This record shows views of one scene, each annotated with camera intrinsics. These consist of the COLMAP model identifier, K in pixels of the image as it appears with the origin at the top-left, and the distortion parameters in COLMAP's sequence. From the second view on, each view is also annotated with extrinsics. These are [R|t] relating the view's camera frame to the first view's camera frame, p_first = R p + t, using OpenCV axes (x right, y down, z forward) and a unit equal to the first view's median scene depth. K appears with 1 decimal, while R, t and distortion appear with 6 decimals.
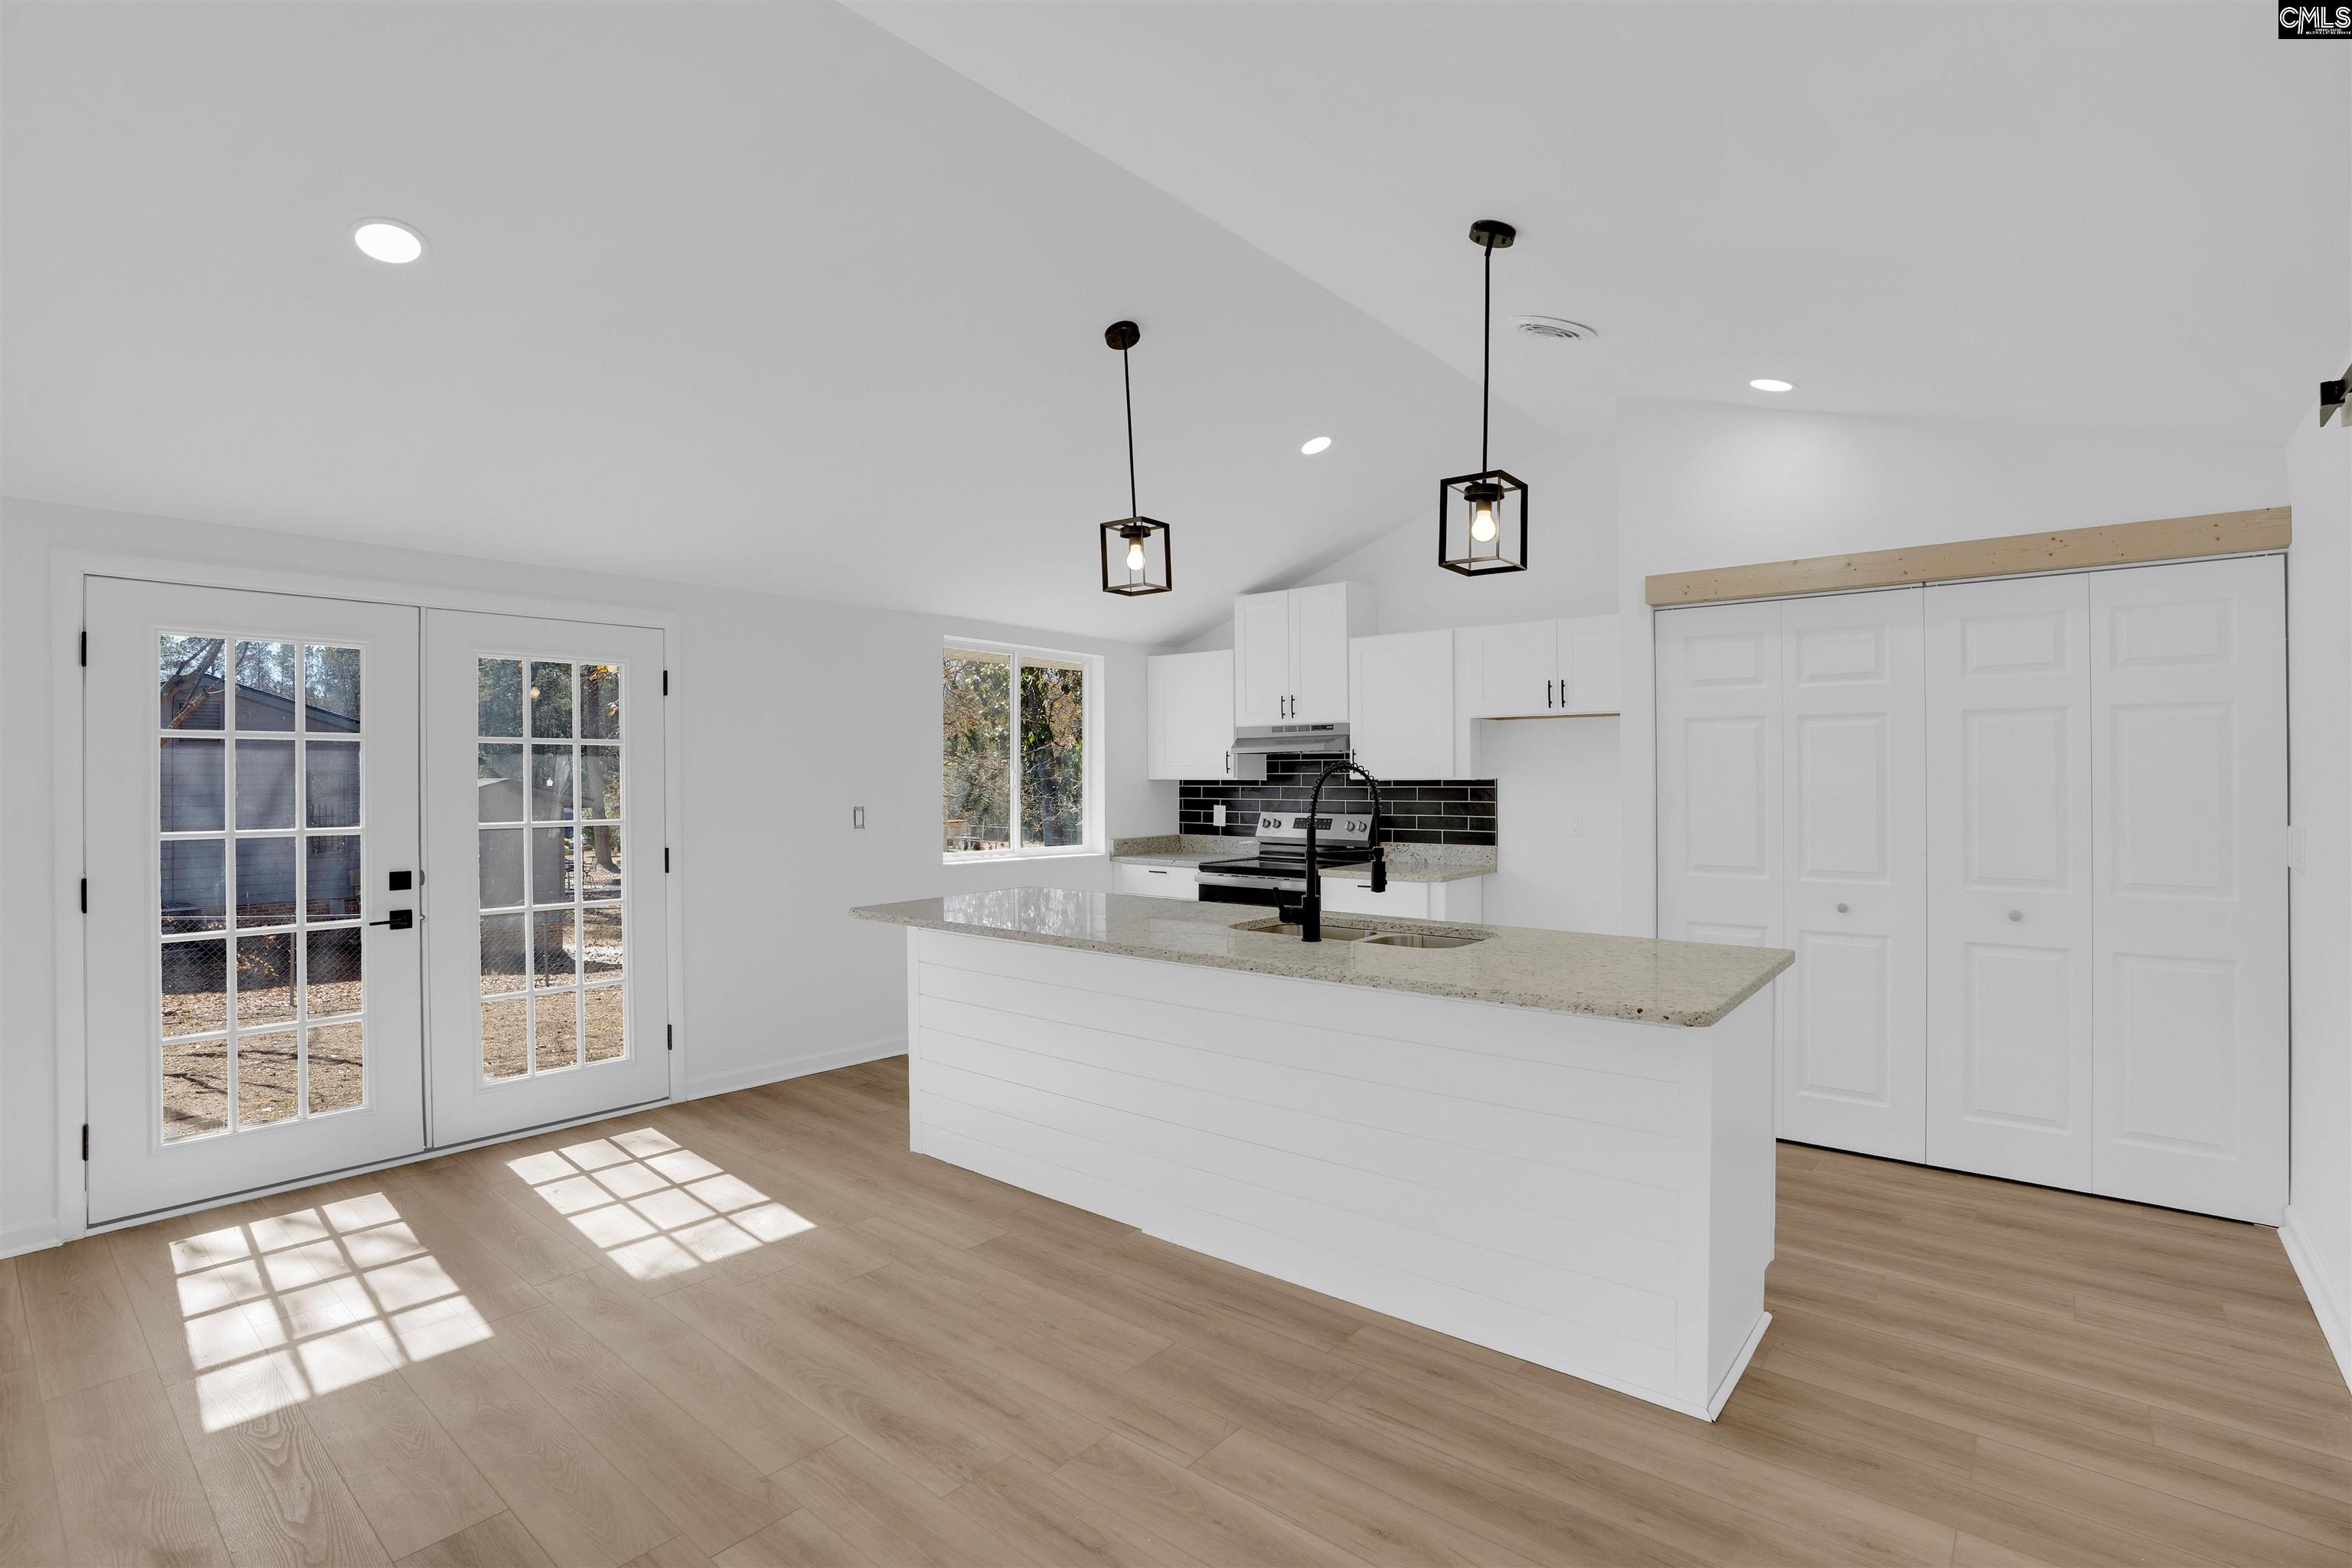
lens RADIAL K [[1084.3, 0, 1159.8], [0, 1084.3, 776.9], [0, 0, 1]] dist [-0.042766, 0.007017]
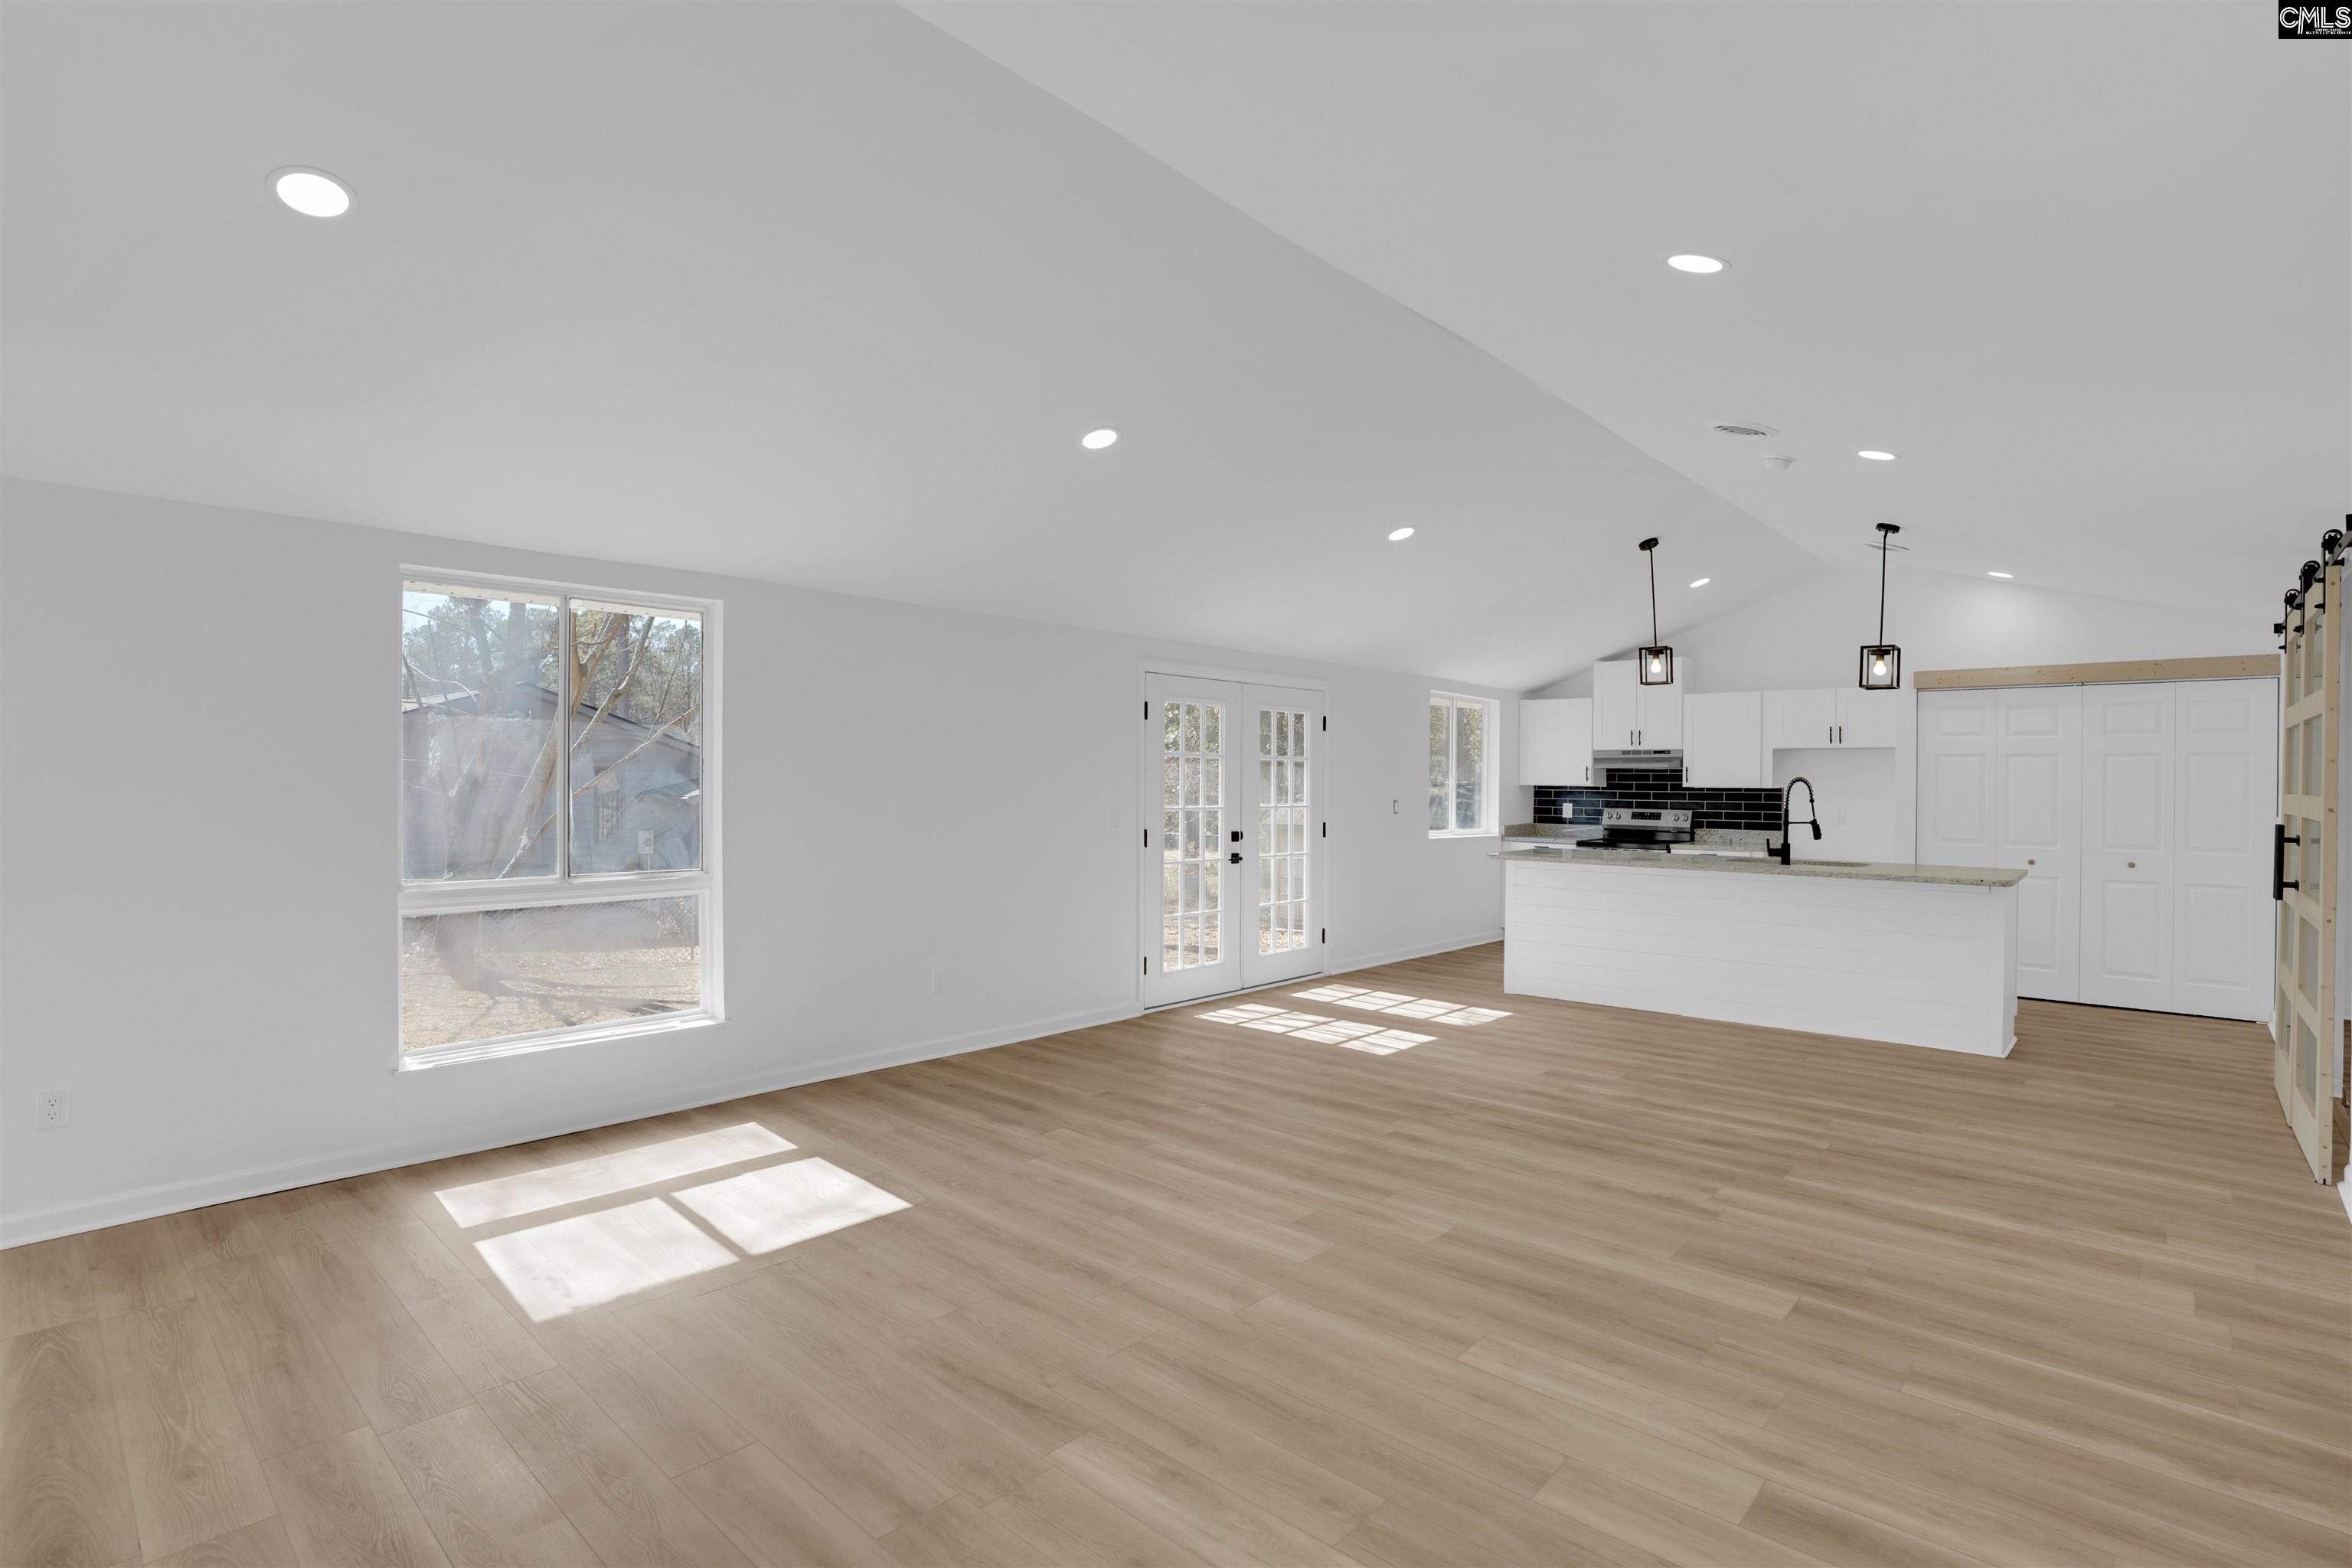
lens RADIAL K [[1084.3, 0, 1193.6], [0, 1084.3, 792.7], [0, 0, 1]] dist [-0.042766, 0.007017]
pose [[0.999354, 0.013300, -0.033400, -0.479228], [-0.012931, 0.999853, 0.011258, 0.002584], [0.033544, -0.010819, 0.999379, -0.557395]]
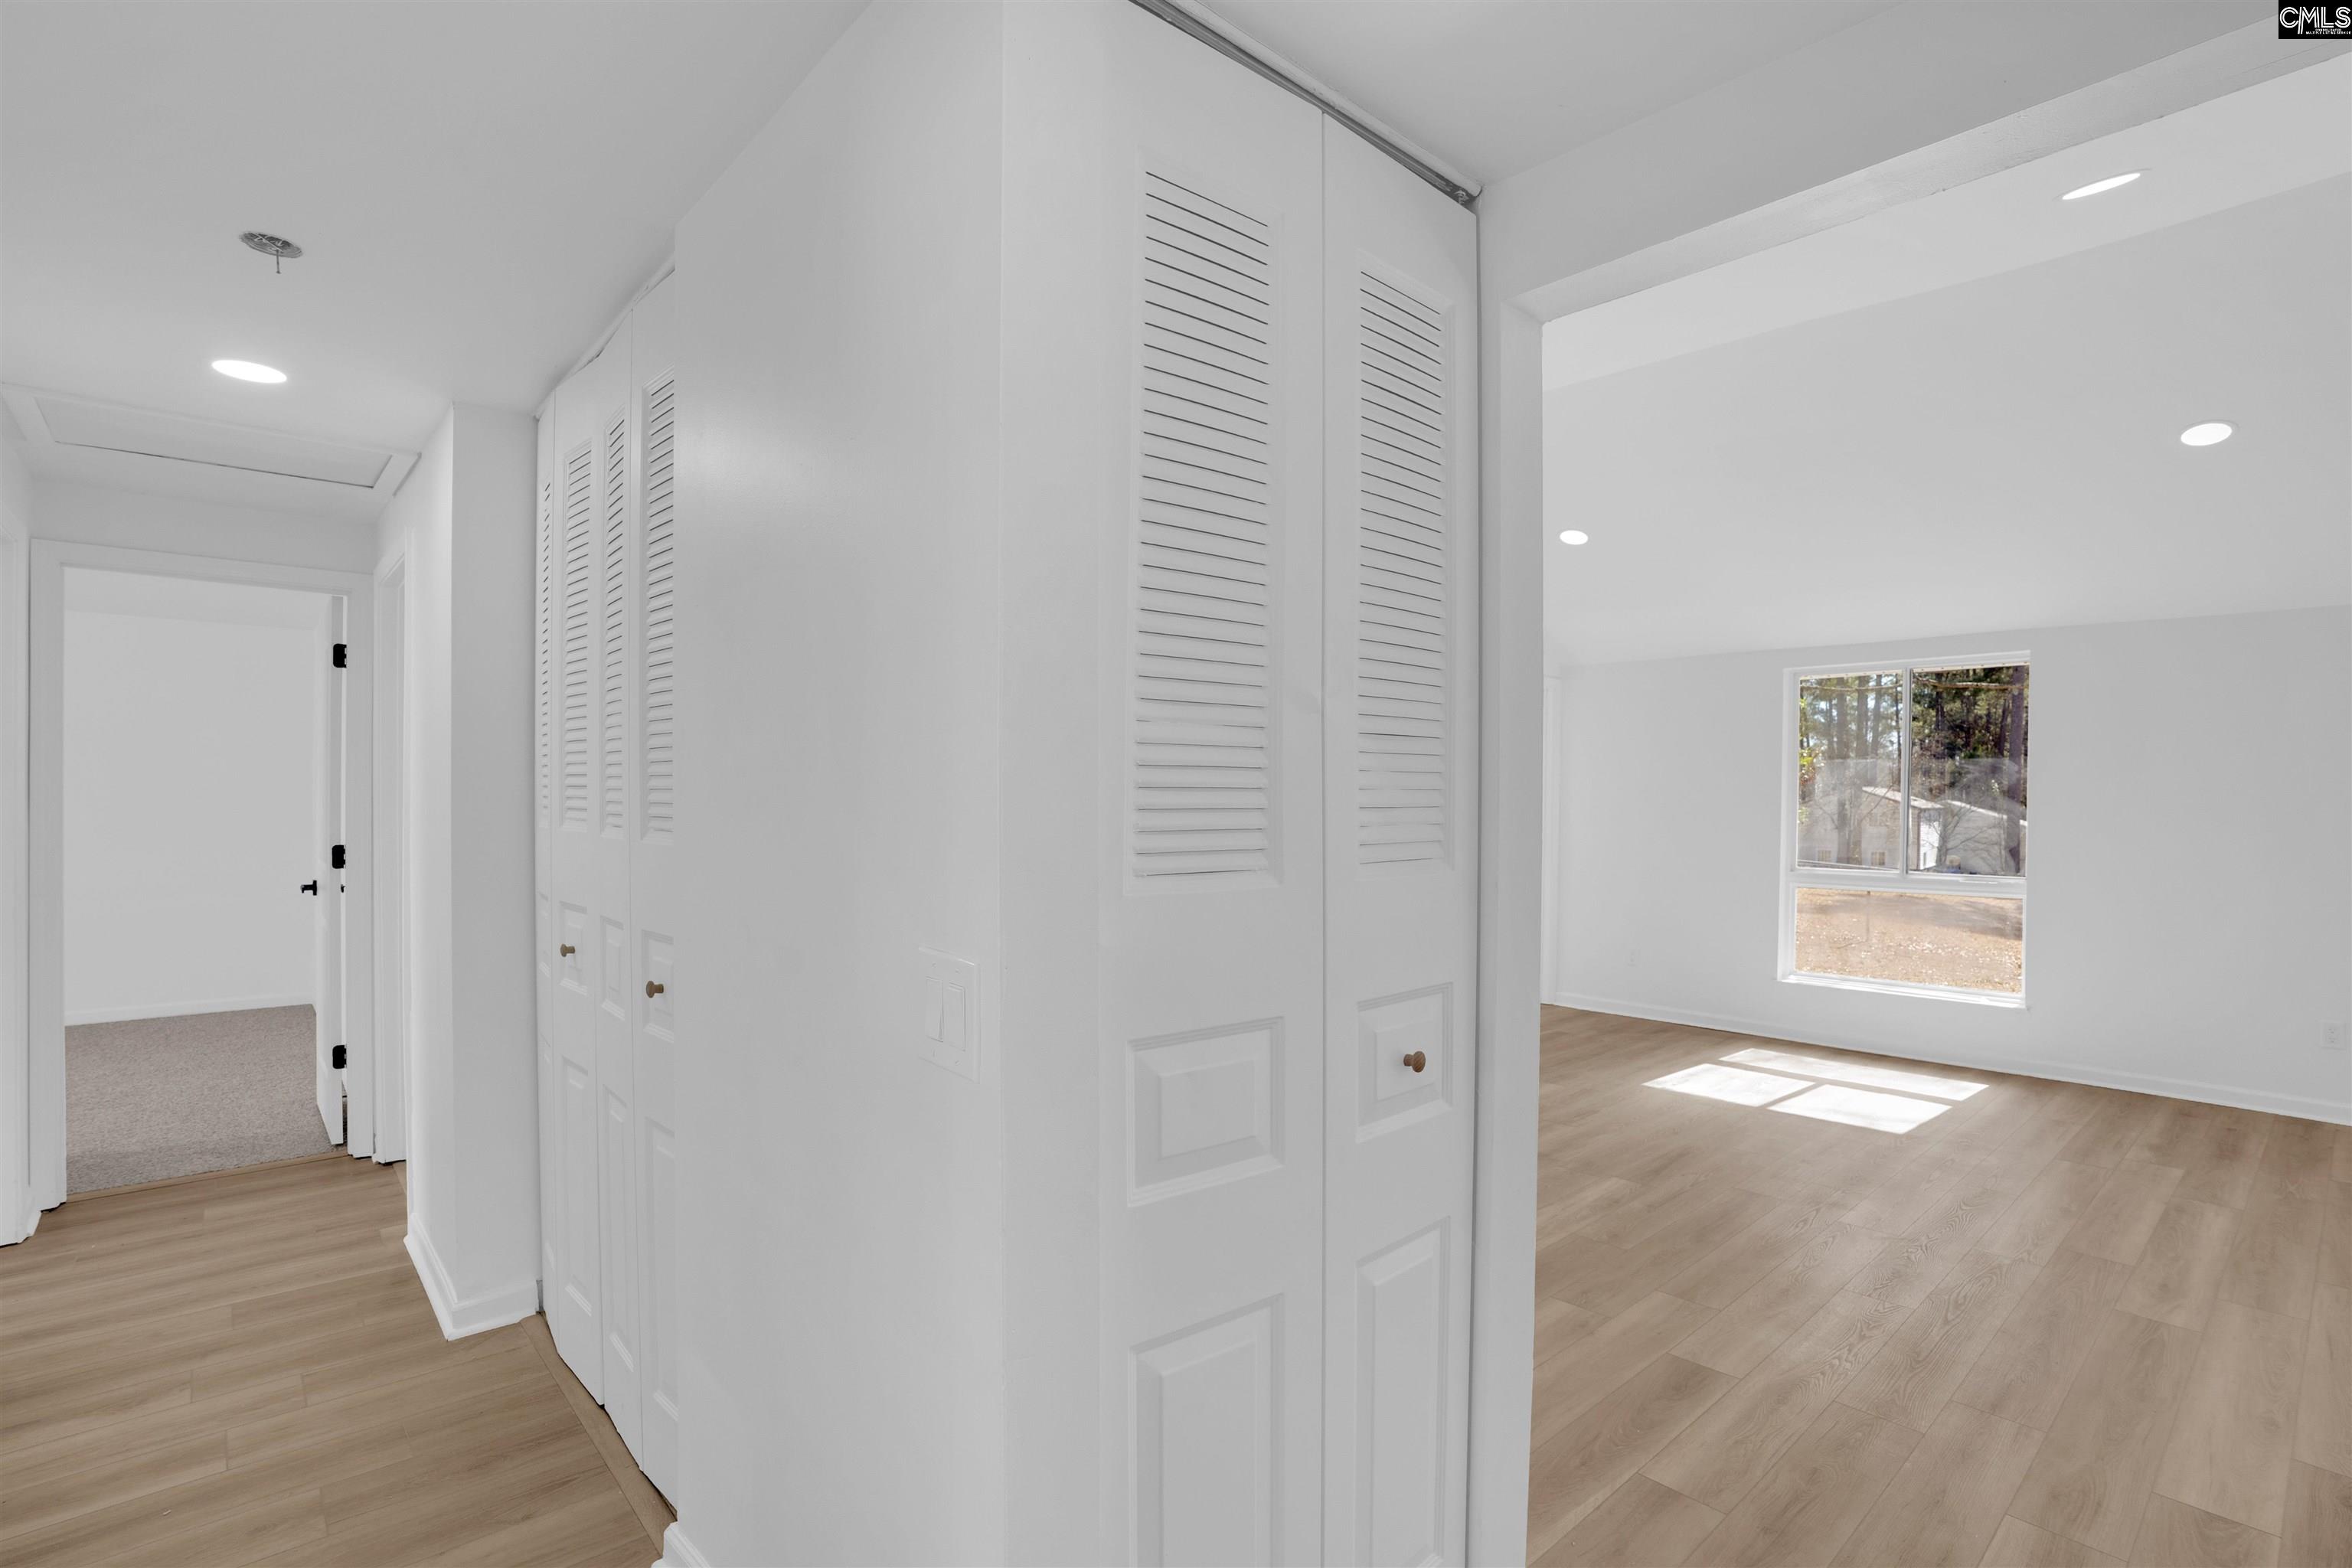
lens RADIAL K [[1084.3, 0, 1179.3], [0, 1084.3, 795.9], [0, 0, 1]] dist [-0.042766, 0.007017]
pose [[-0.169001, -0.001863, -0.985614, 0.149147], [0.010396, 0.999939, -0.003673, -0.000782], [0.985561, -0.010867, -0.168971, -0.351939]]
